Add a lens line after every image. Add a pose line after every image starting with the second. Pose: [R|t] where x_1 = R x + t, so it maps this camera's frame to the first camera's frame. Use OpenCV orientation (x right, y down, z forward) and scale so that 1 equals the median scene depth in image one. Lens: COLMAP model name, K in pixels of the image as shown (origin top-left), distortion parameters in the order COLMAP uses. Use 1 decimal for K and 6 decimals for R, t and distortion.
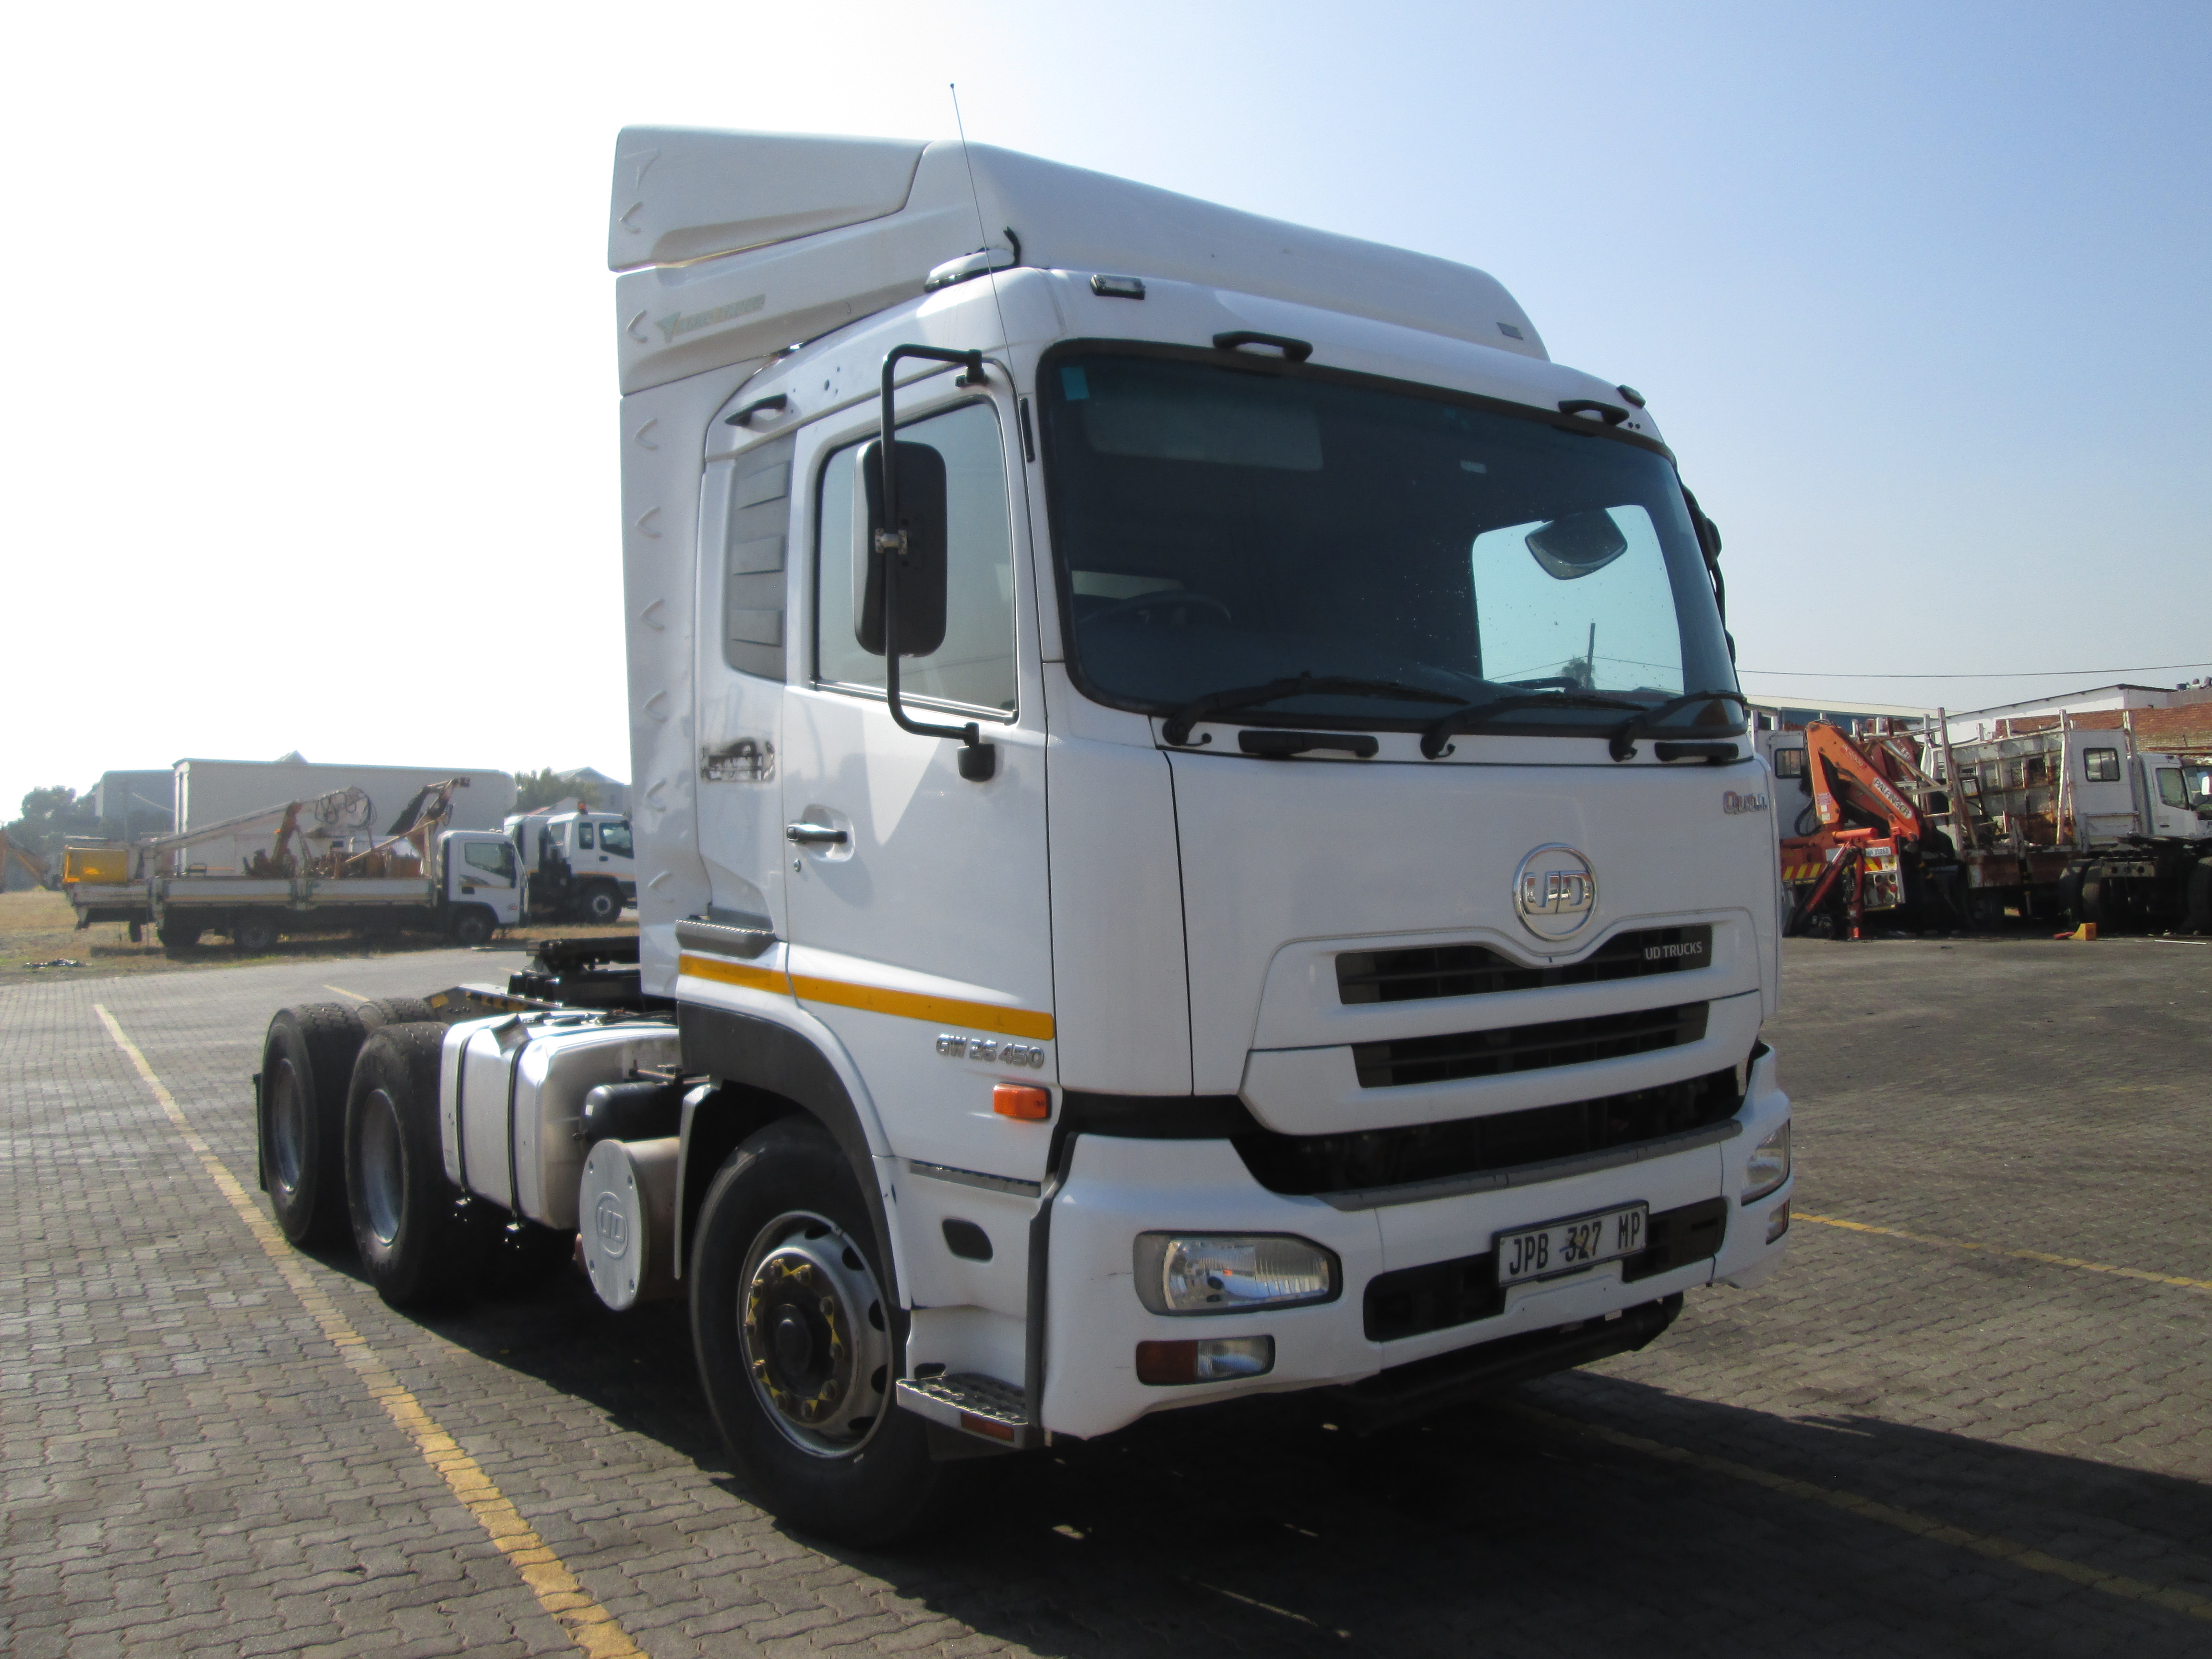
lens RADIAL K [[1804.2, 0, 1113.6], [0, 1804.2, 810.4], [0, 0, 1]] dist [-0.057114, 0.030992]
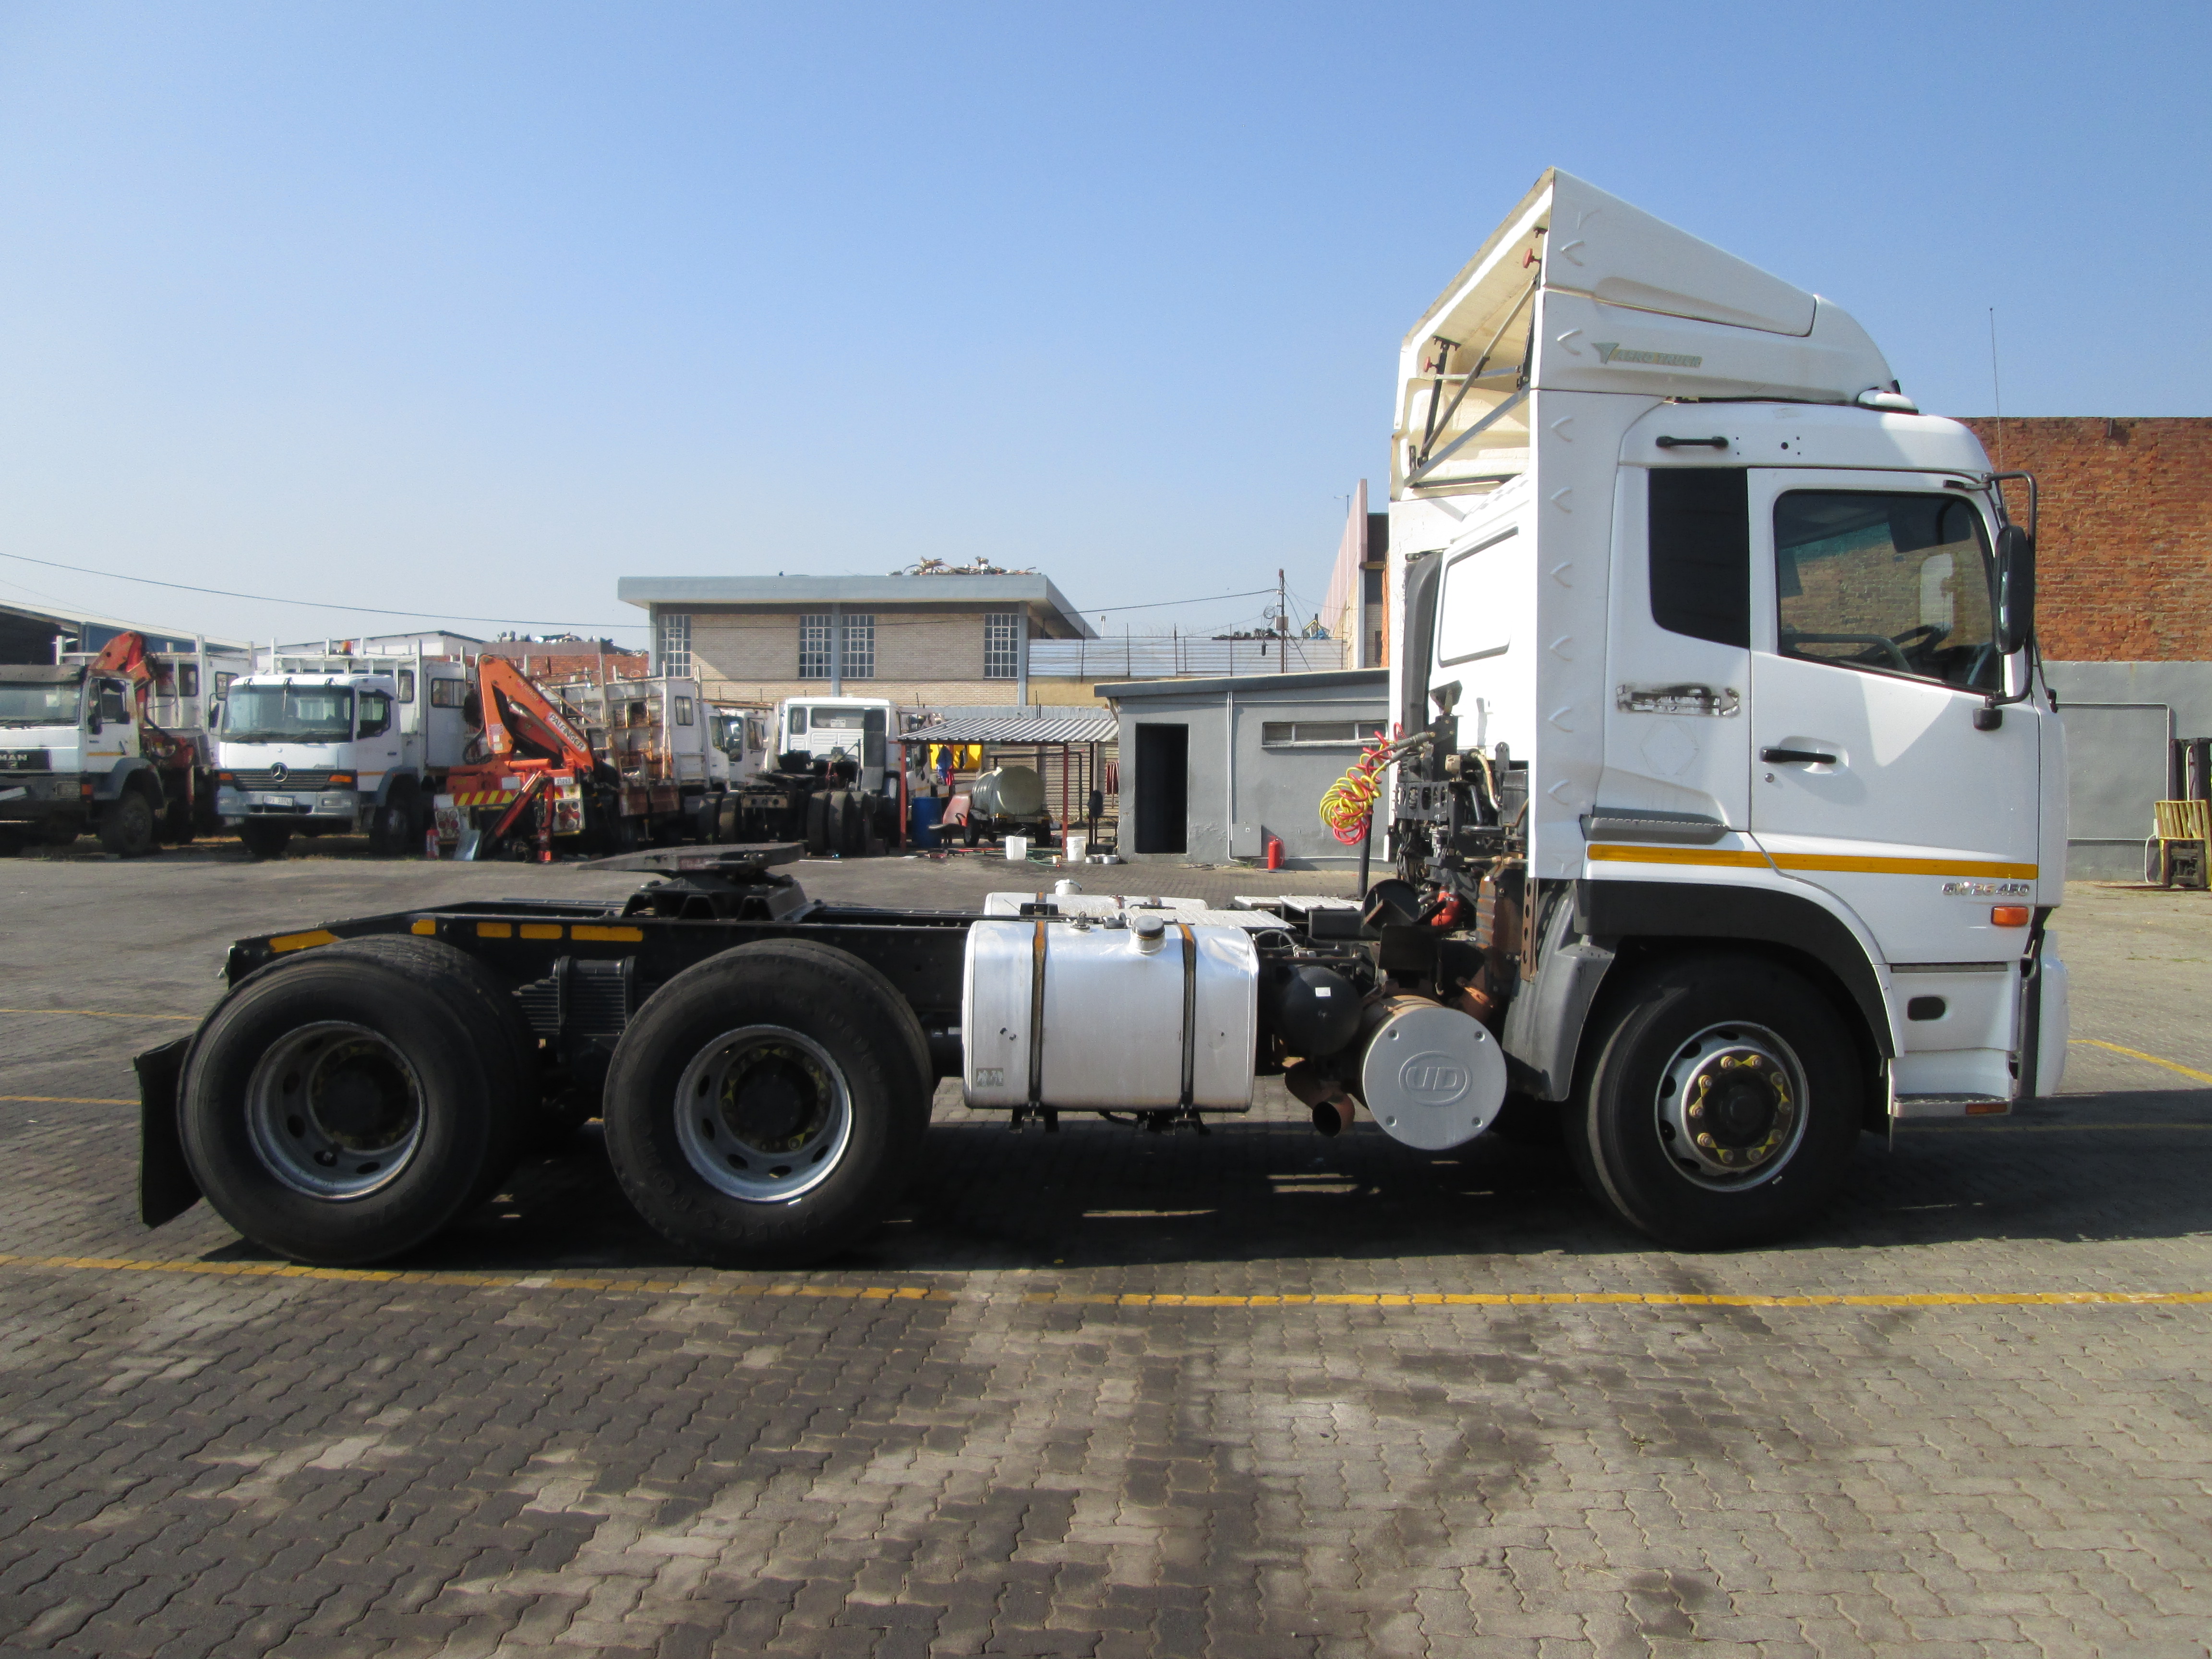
lens RADIAL K [[1804.2, 0, 1138.7], [0, 1804.2, 767.0], [0, 0, 1]] dist [-0.057114, 0.030992]
pose [[0.558612, 0.029888, 0.828890, -0.279538], [-0.040955, 0.999125, -0.008426, 0.009328], [-0.828417, -0.029241, 0.559348, 0.104106]]
